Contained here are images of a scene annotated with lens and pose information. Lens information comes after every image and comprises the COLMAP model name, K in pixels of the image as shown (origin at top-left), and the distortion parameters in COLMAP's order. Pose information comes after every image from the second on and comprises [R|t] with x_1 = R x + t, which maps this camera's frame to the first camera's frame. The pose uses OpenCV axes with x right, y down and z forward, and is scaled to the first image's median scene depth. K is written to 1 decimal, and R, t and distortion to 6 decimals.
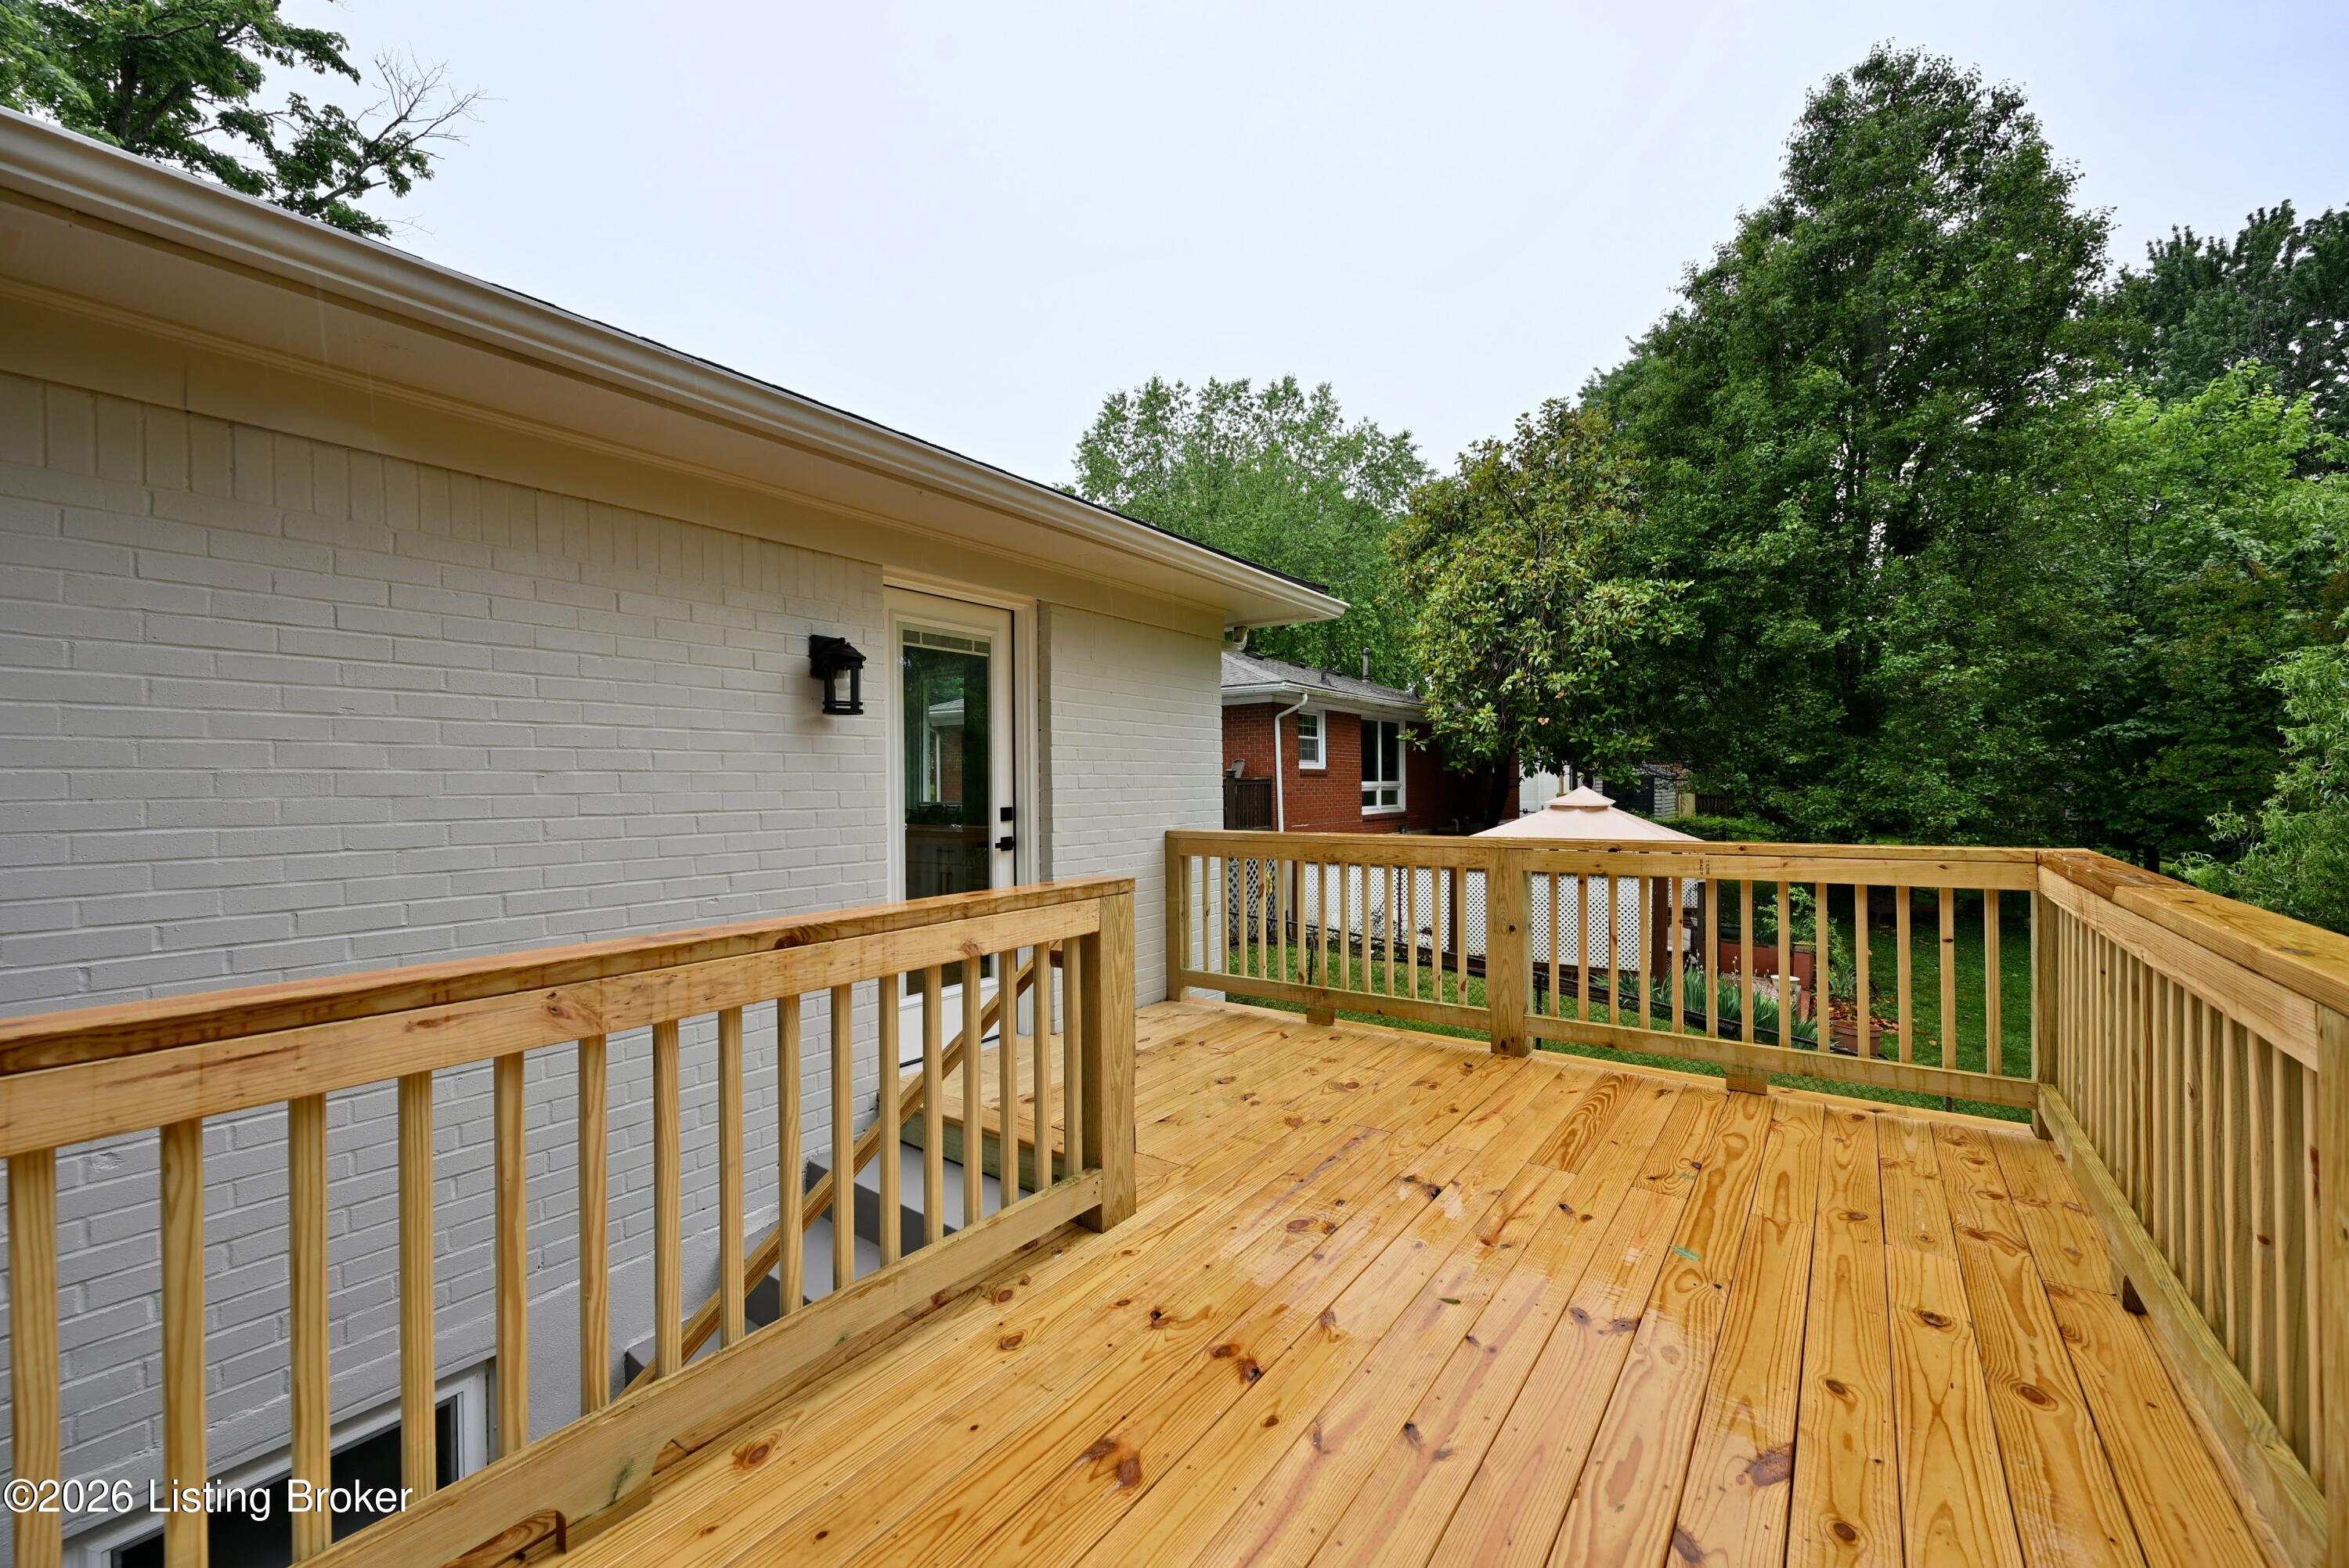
lens RADIAL K [[922.0, 0, 1174.5], [0, 922.0, 784.0], [0, 0, 1]] dist [-0.000659, 0.000175]
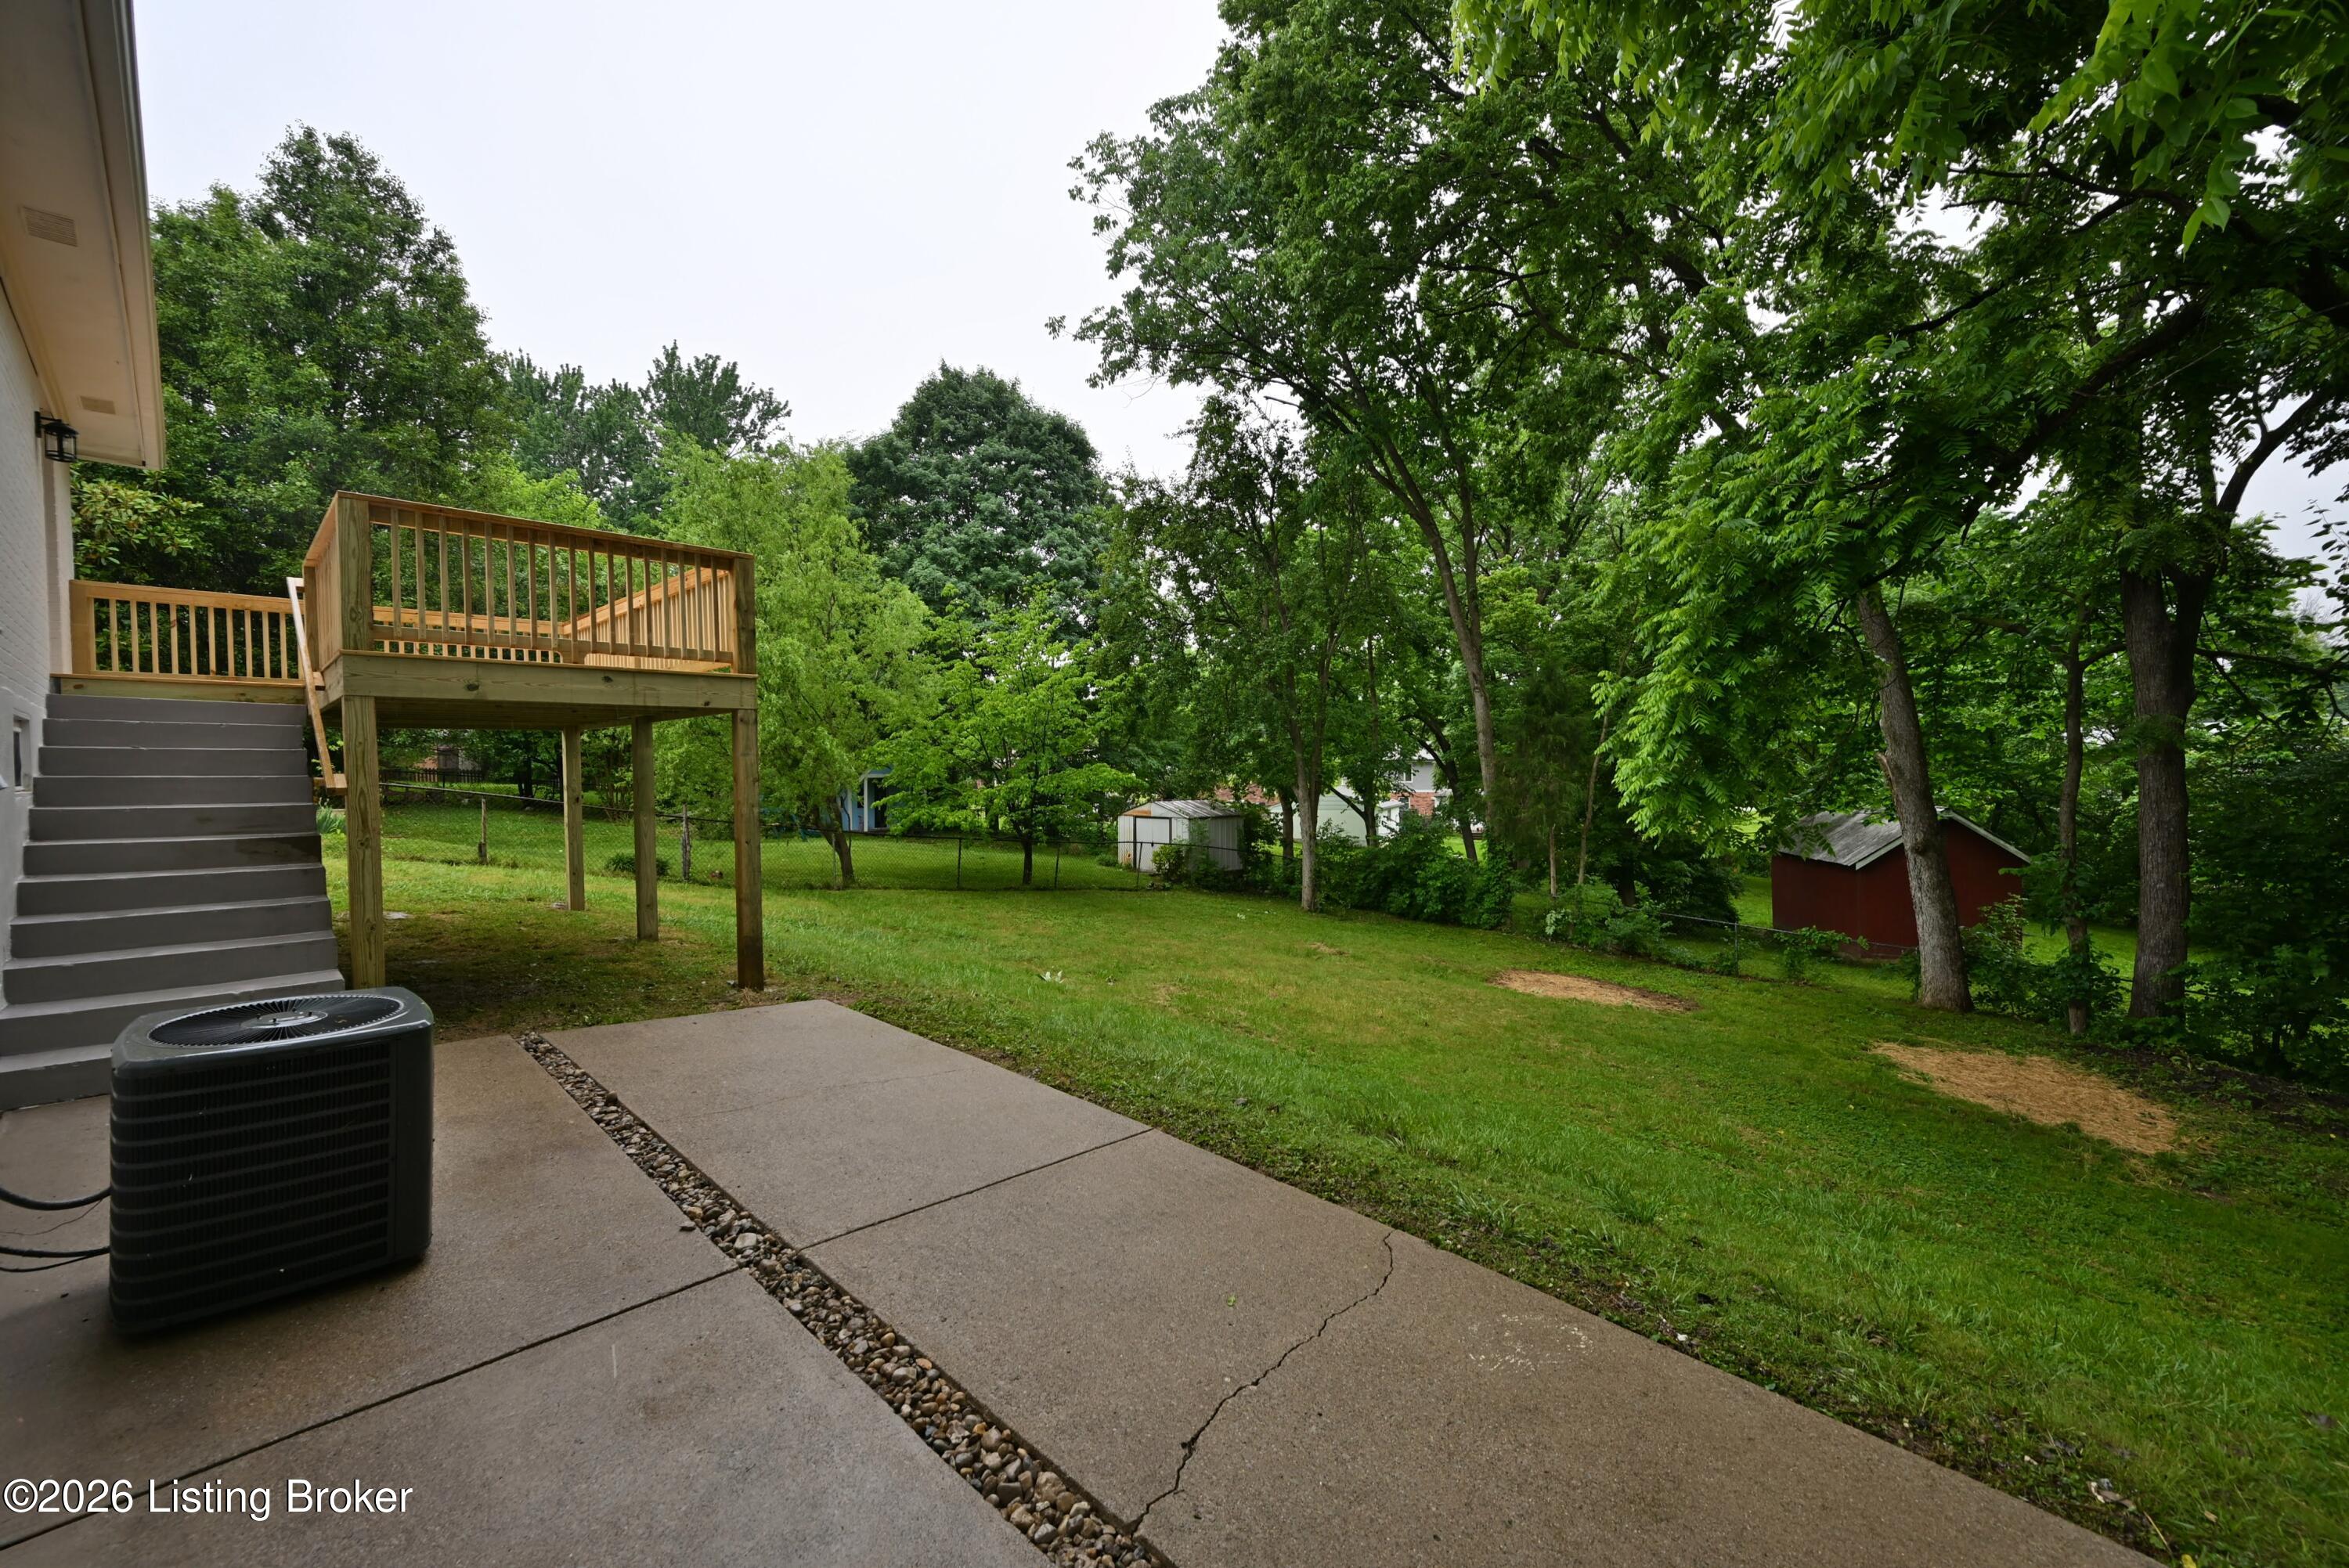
lens RADIAL K [[922.0, 0, 1174.5], [0, 922.0, 784.0], [0, 0, 1]] dist [-0.000659, 0.000175]
pose [[0.117996, -0.010711, 0.992956, -0.397371], [0.013329, 0.999869, 0.009202, 0.121220], [-0.992925, 0.012149, 0.118124, -0.299163]]
